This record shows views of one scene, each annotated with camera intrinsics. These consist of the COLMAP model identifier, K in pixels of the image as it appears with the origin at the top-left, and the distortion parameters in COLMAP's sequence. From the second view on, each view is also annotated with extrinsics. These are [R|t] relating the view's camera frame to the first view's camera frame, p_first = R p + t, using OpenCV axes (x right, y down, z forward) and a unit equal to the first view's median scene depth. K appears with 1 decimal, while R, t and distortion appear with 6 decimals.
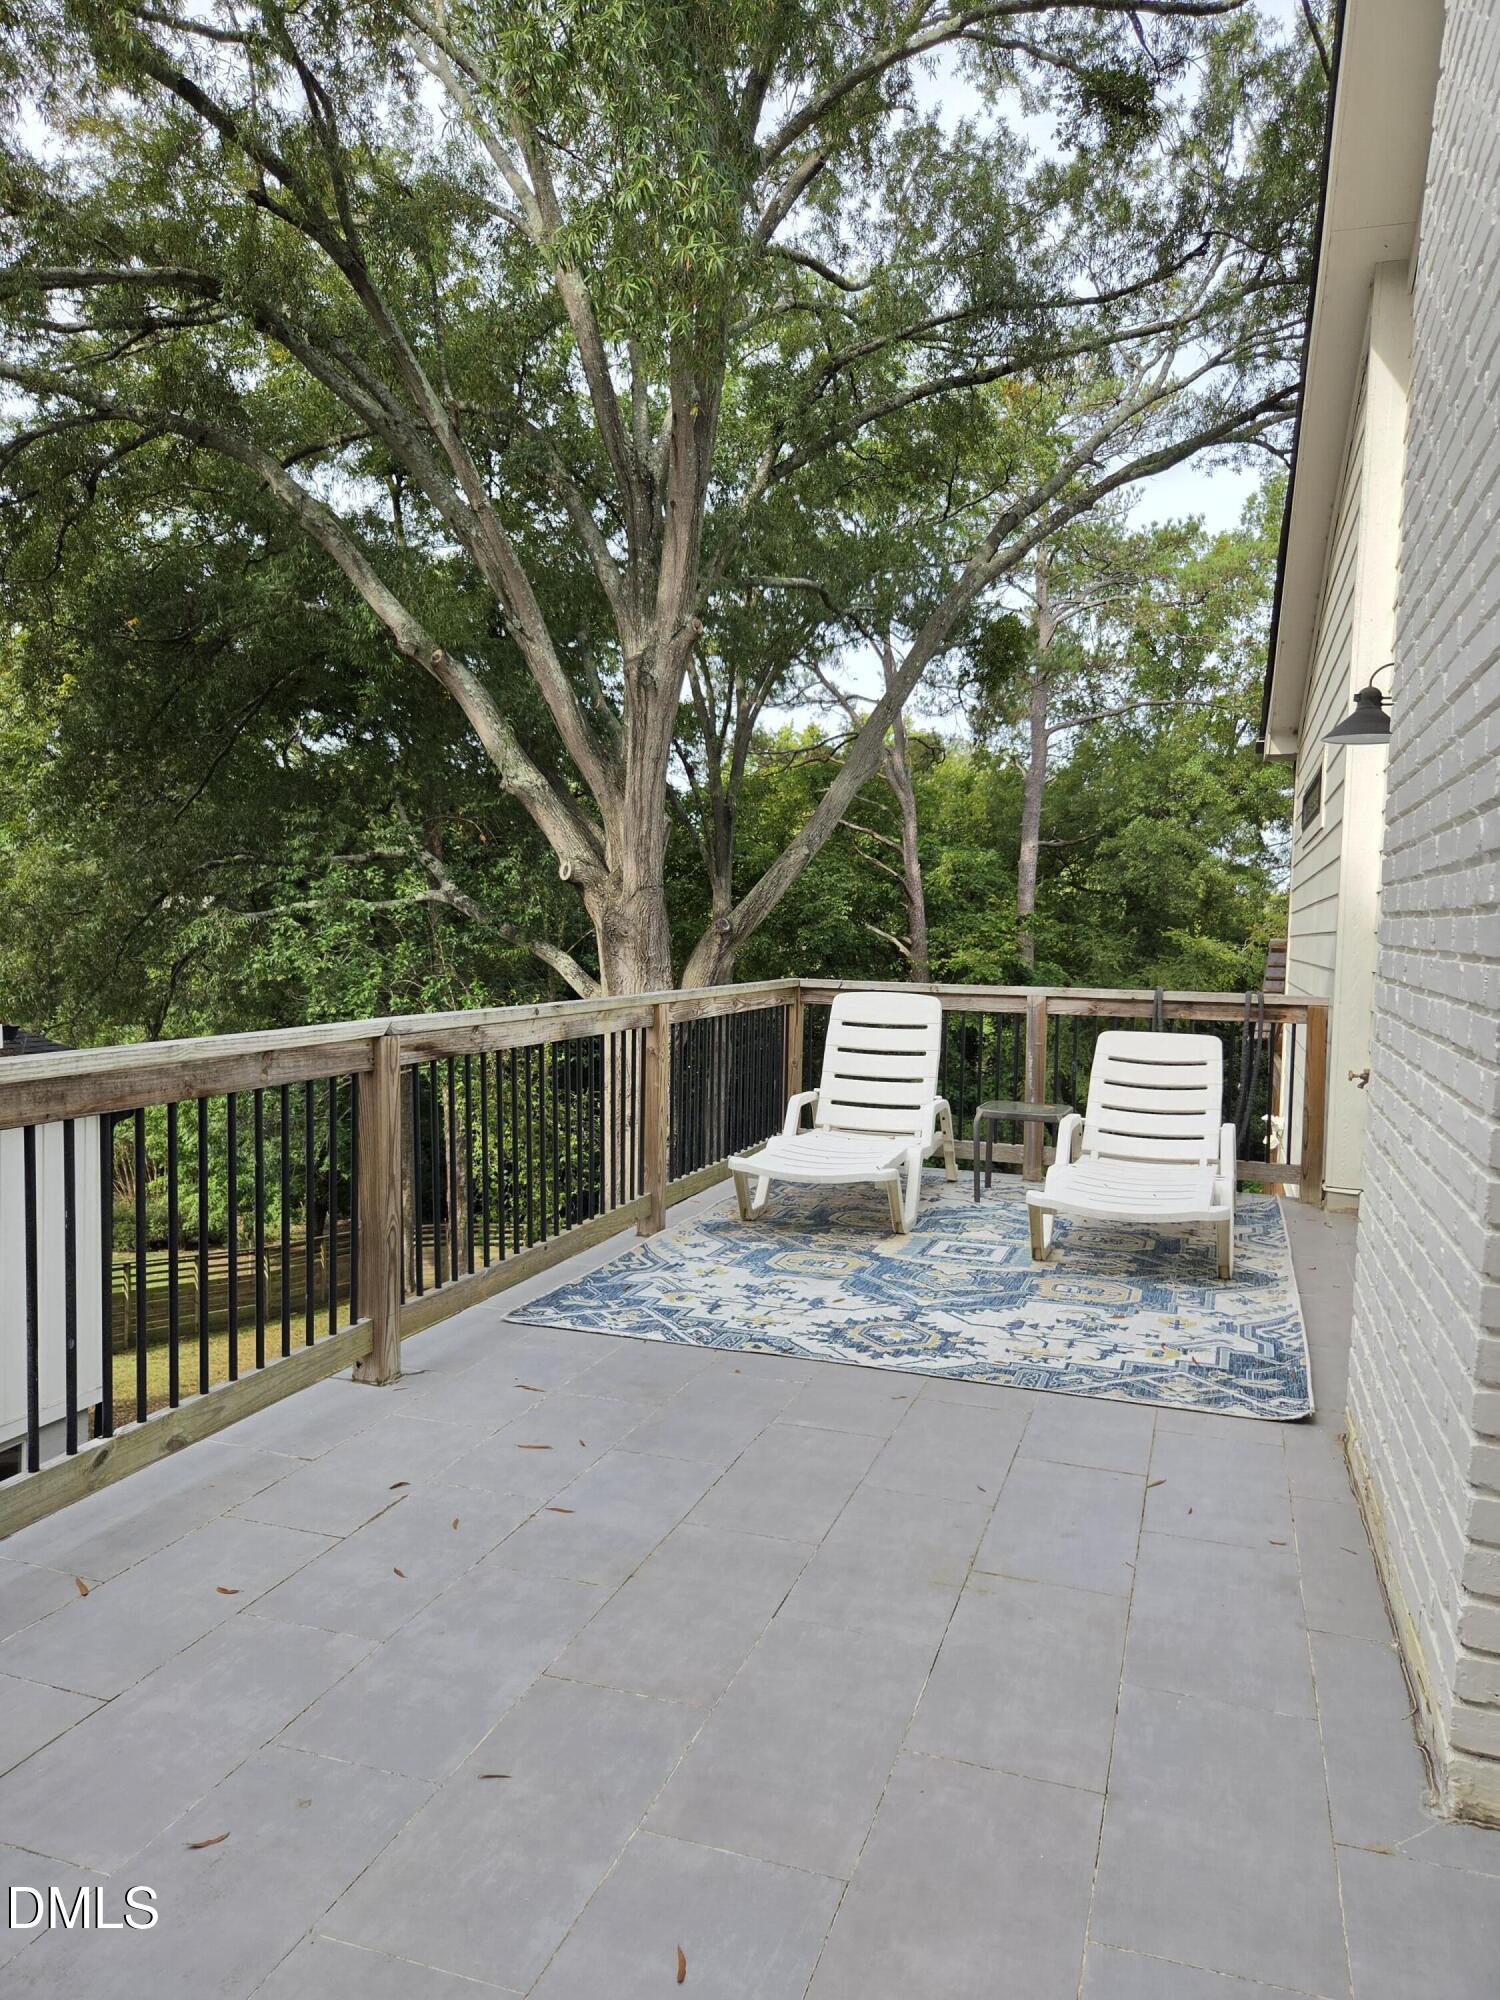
lens RADIAL K [[1367.8, 0, 761.4], [0, 1367.8, 1007.9], [0, 0, 1]] dist [0.061631, -0.050138]
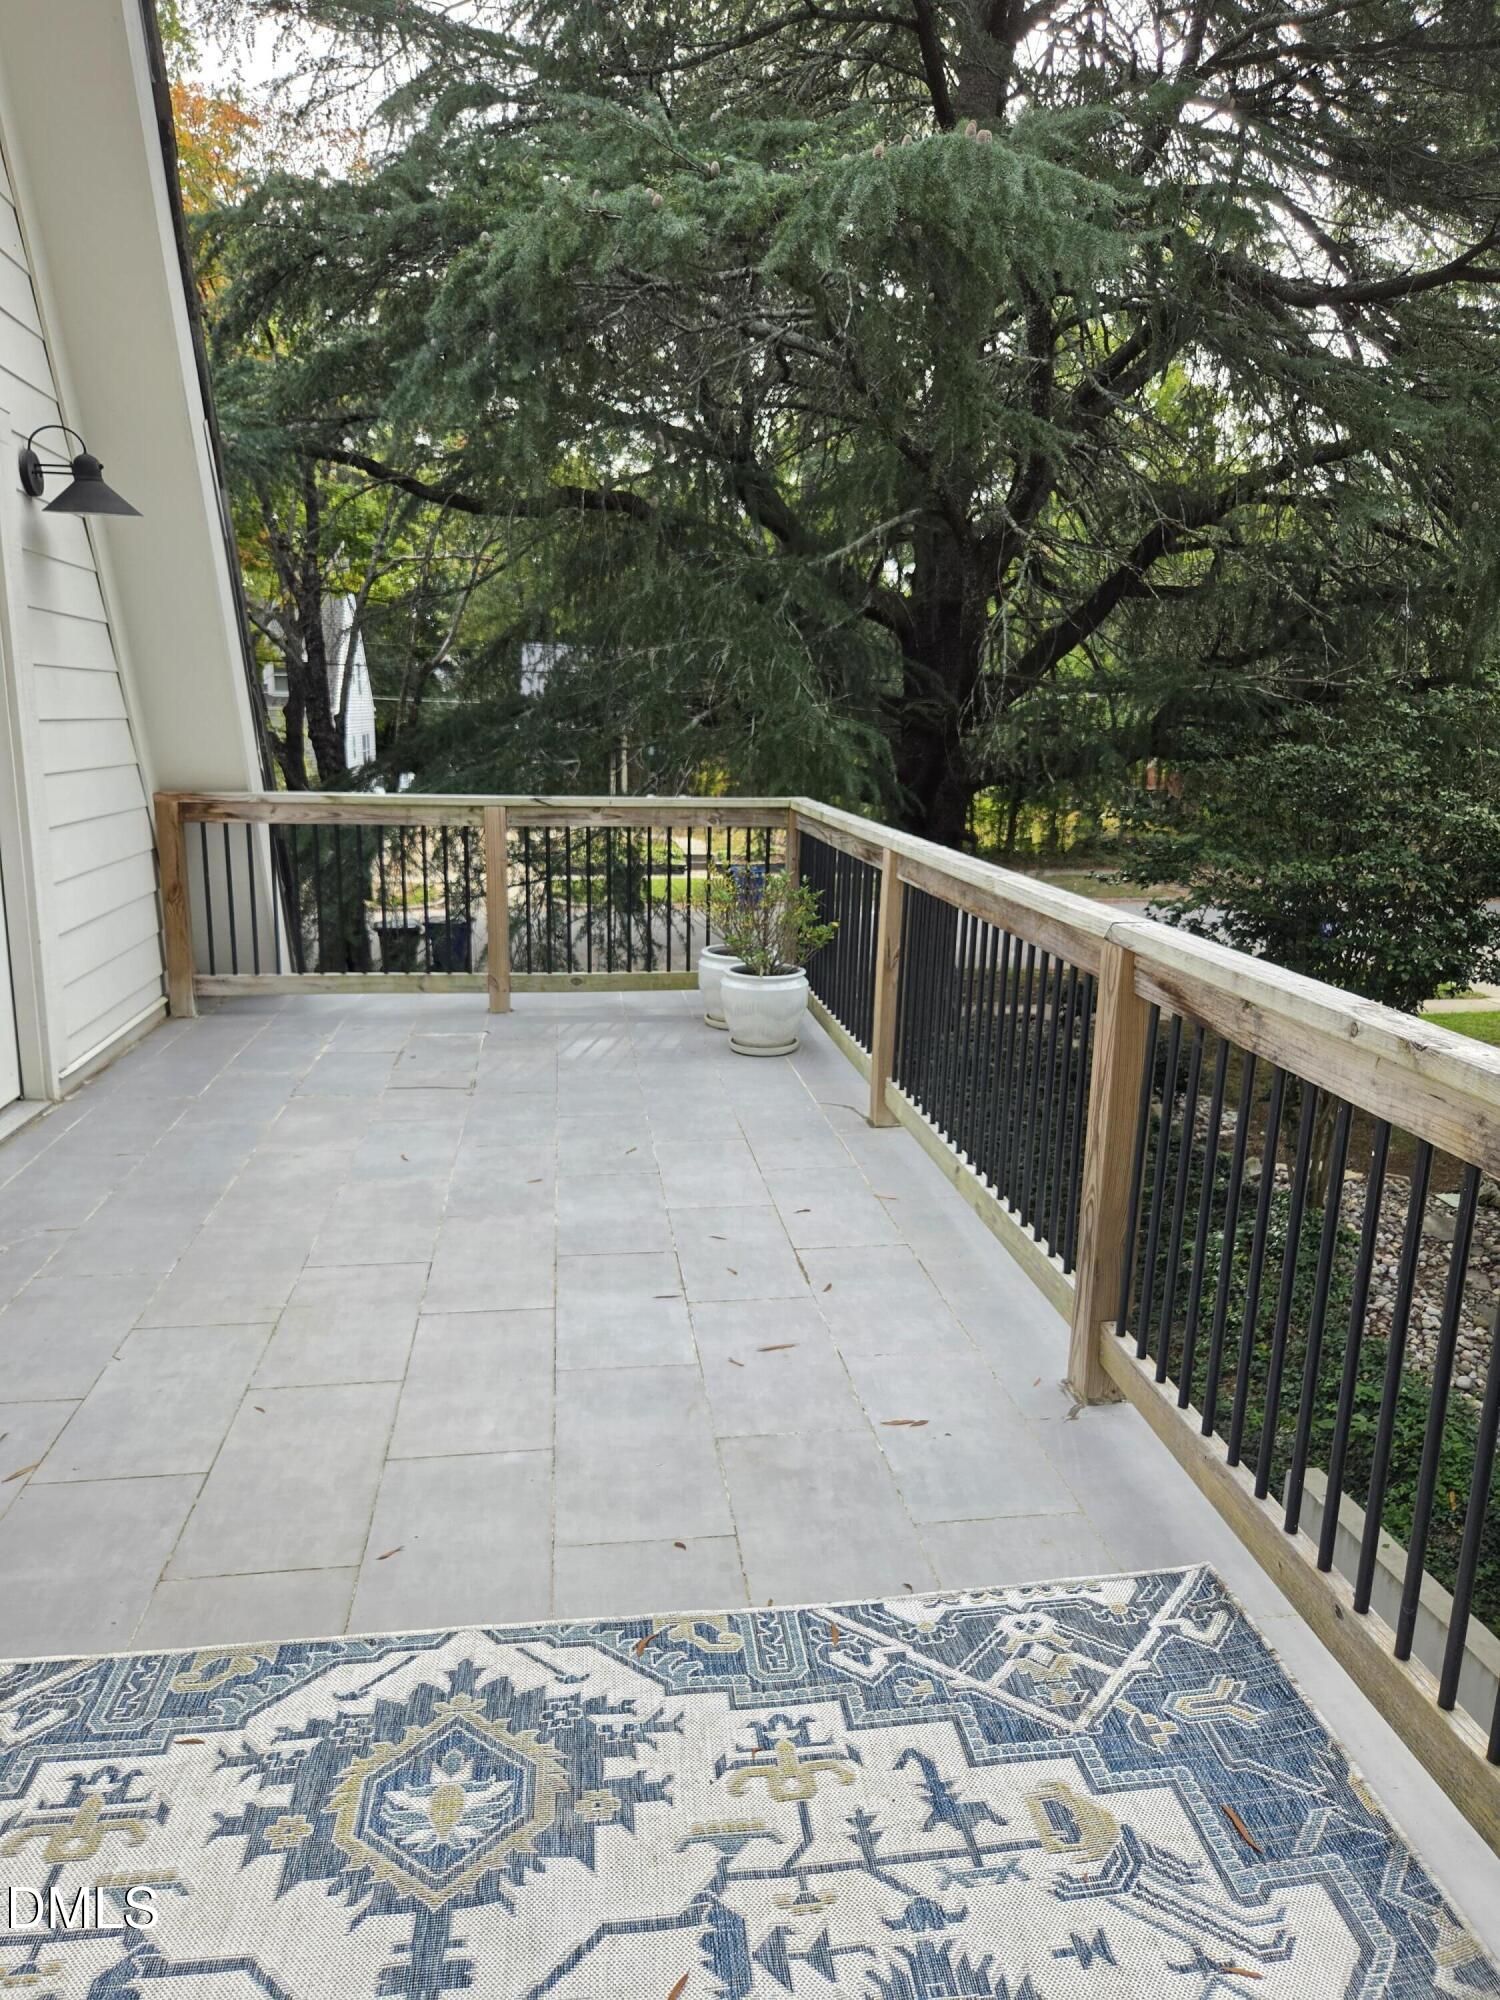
lens RADIAL K [[1367.8, 0, 761.4], [0, 1367.8, 1007.9], [0, 0, 1]] dist [0.061631, -0.050138]
pose [[-0.891854, 0.060419, -0.448270, 0.188874], [-0.063060, 0.964752, 0.255493, -0.103259], [0.447906, 0.256131, -0.856608, 1.359864]]
